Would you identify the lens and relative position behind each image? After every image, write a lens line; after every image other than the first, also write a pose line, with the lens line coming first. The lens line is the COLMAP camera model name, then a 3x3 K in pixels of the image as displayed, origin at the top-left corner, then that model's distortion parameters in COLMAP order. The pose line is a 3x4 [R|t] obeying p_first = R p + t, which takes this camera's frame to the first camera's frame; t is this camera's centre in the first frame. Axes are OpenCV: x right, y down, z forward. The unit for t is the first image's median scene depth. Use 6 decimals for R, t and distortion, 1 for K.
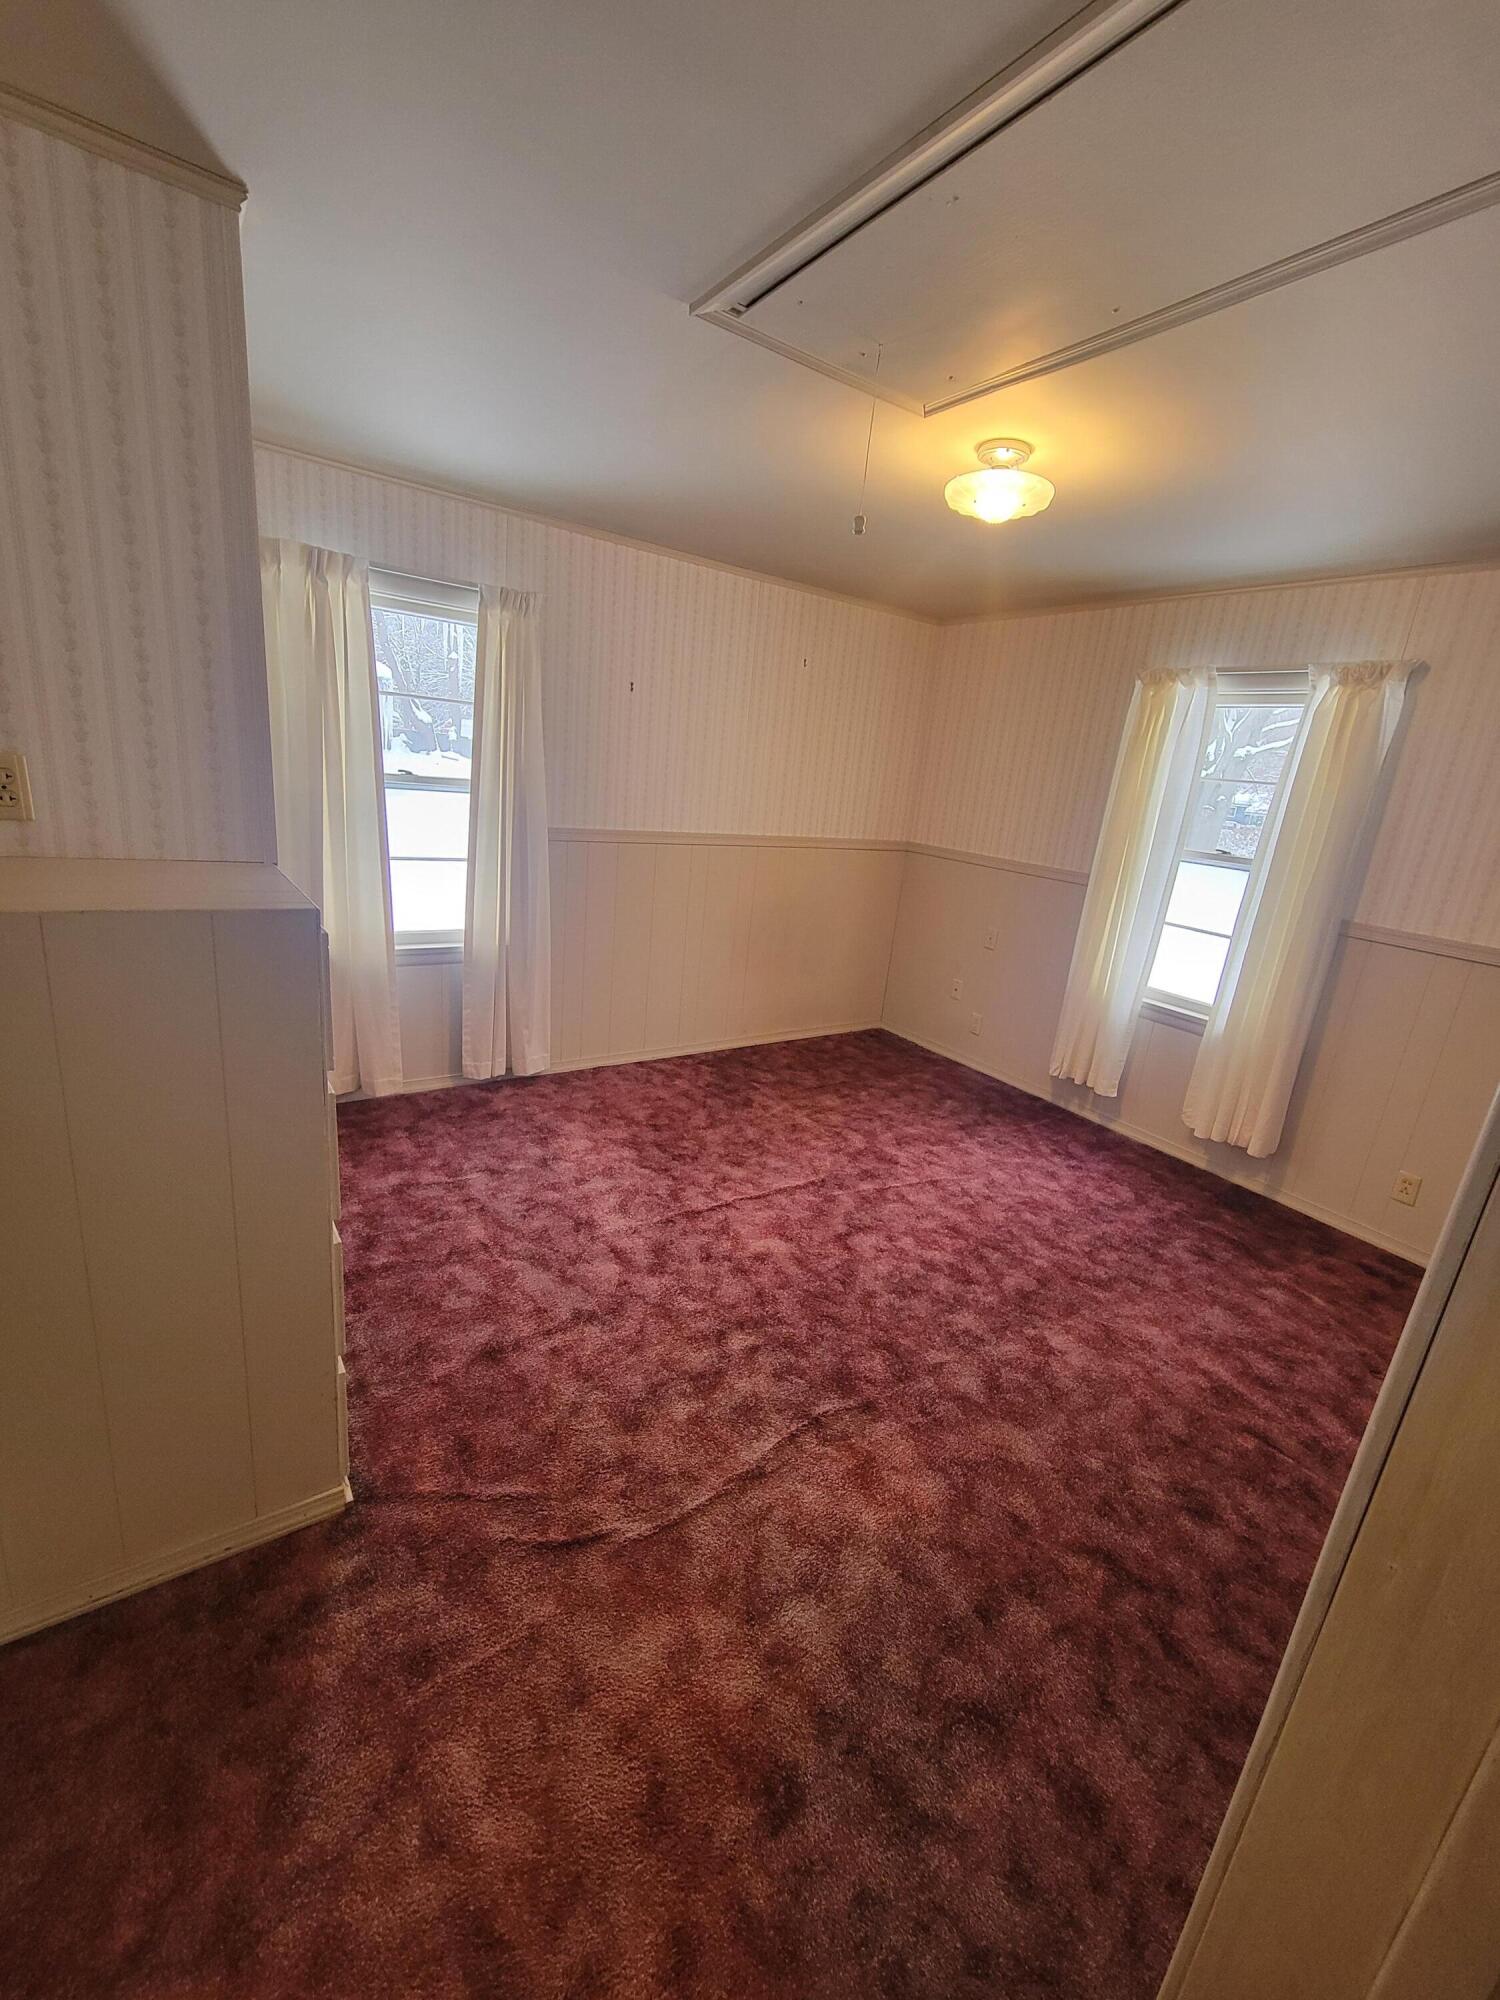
lens RADIAL K [[807.6, 0, 748.2], [0, 807.6, 998.0], [0, 0, 1]] dist [-0.002203, -0.000855]
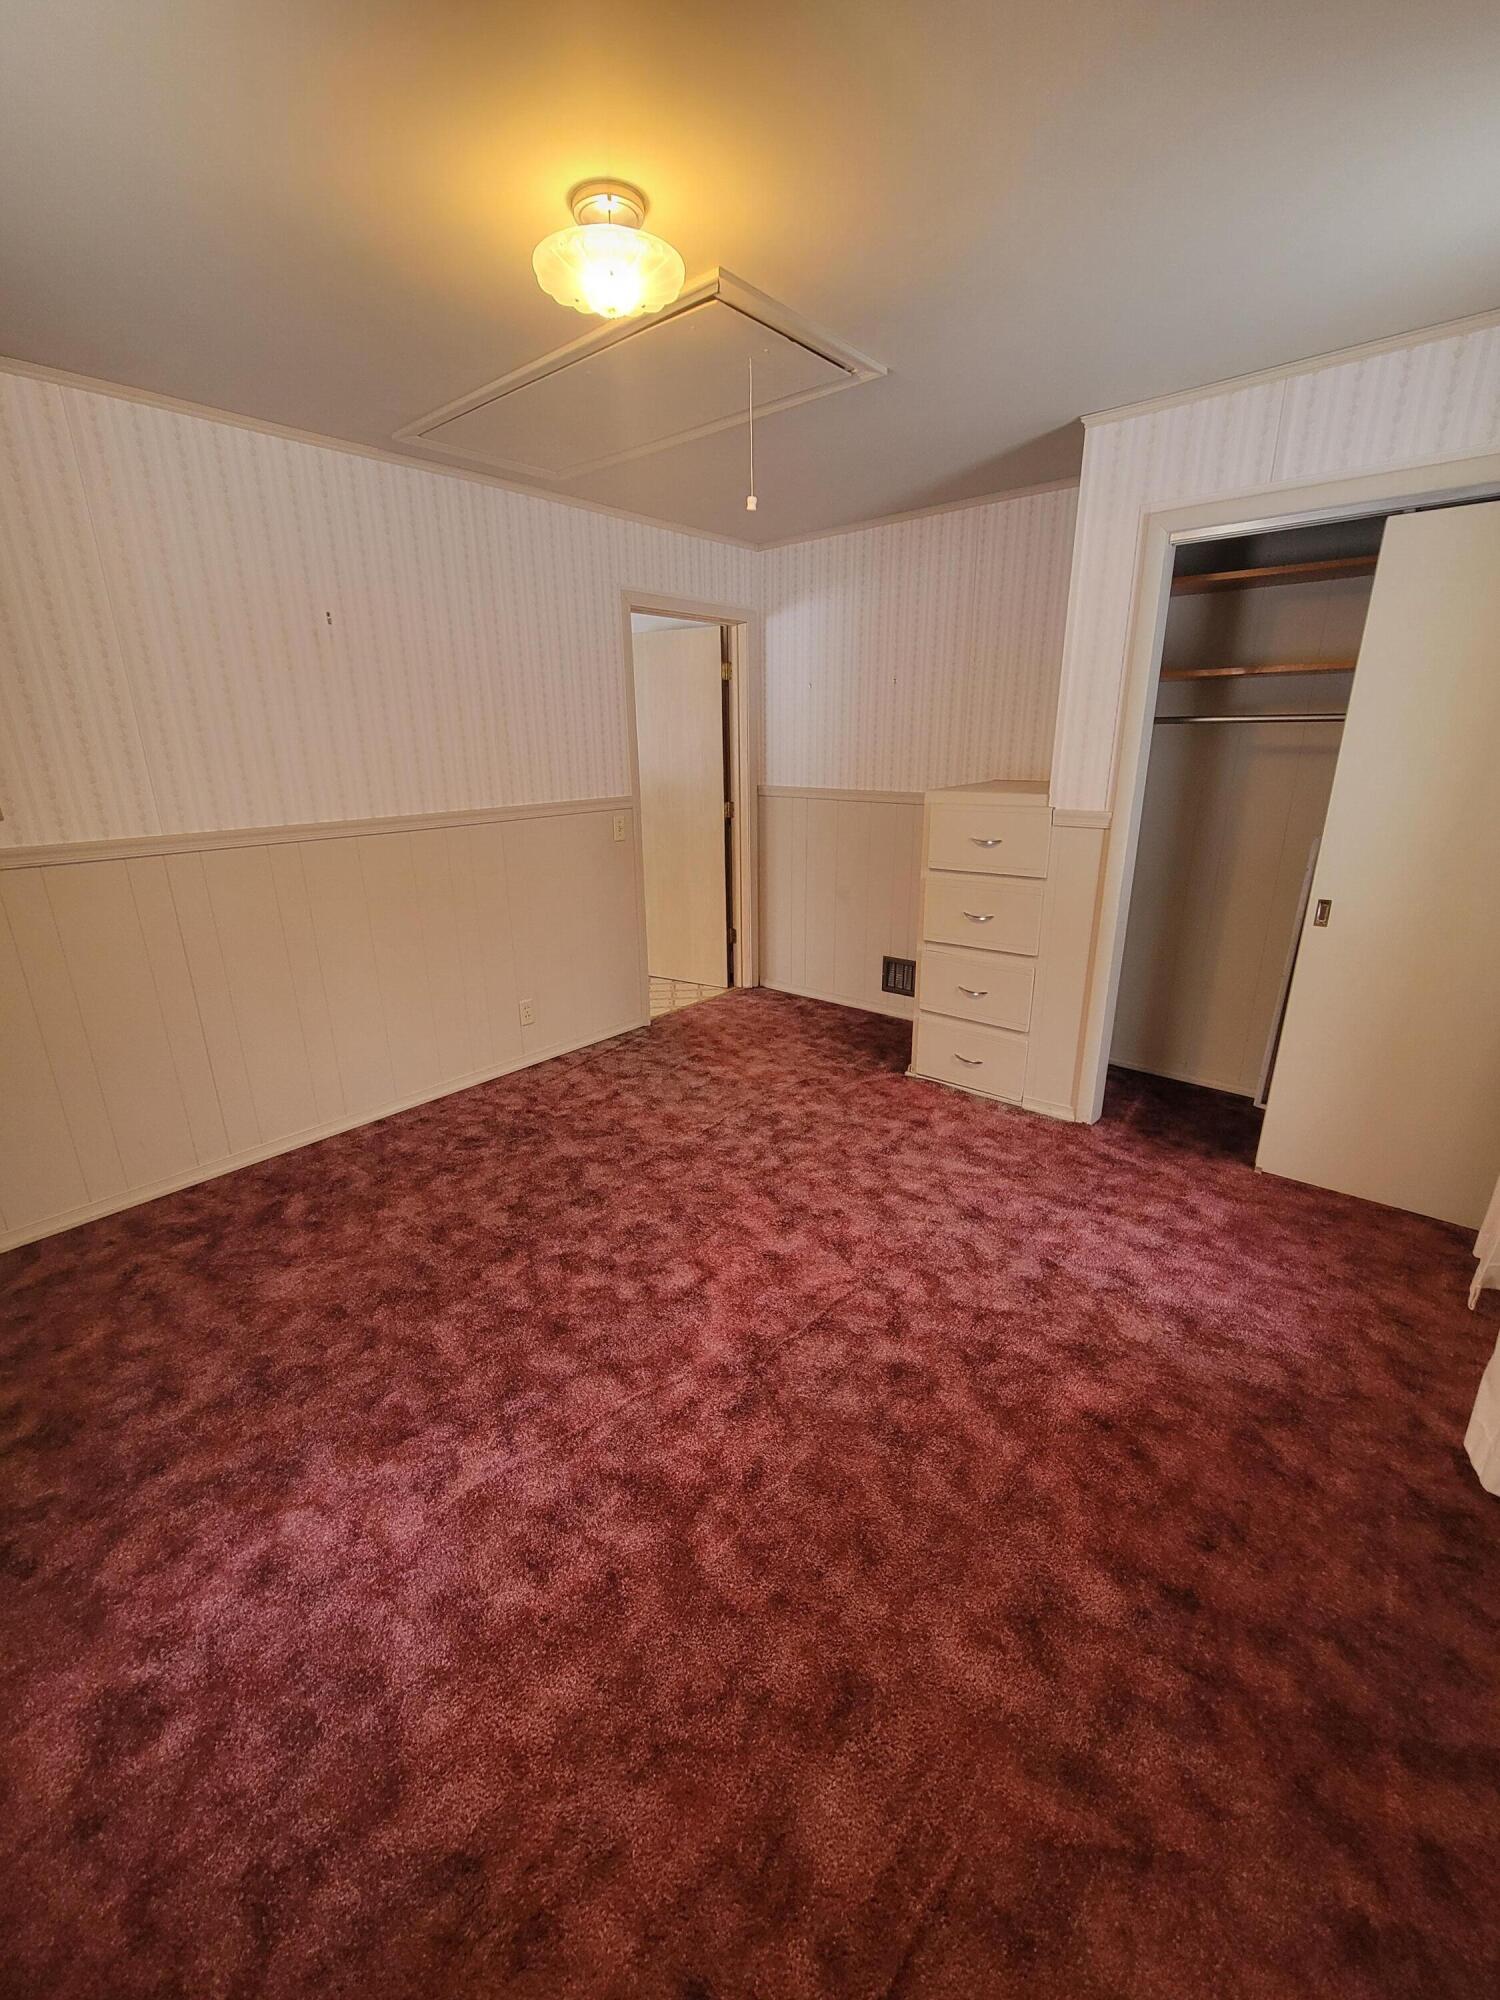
lens RADIAL K [[807.6, 0, 751.5], [0, 807.6, 999.7], [0, 0, 1]] dist [-0.002203, -0.000855]
pose [[-0.963985, 0.000758, -0.265956, 0.309189], [-0.145027, 0.836738, 0.528050, -0.399605], [0.222936, 0.547603, -0.806492, 1.610042]]
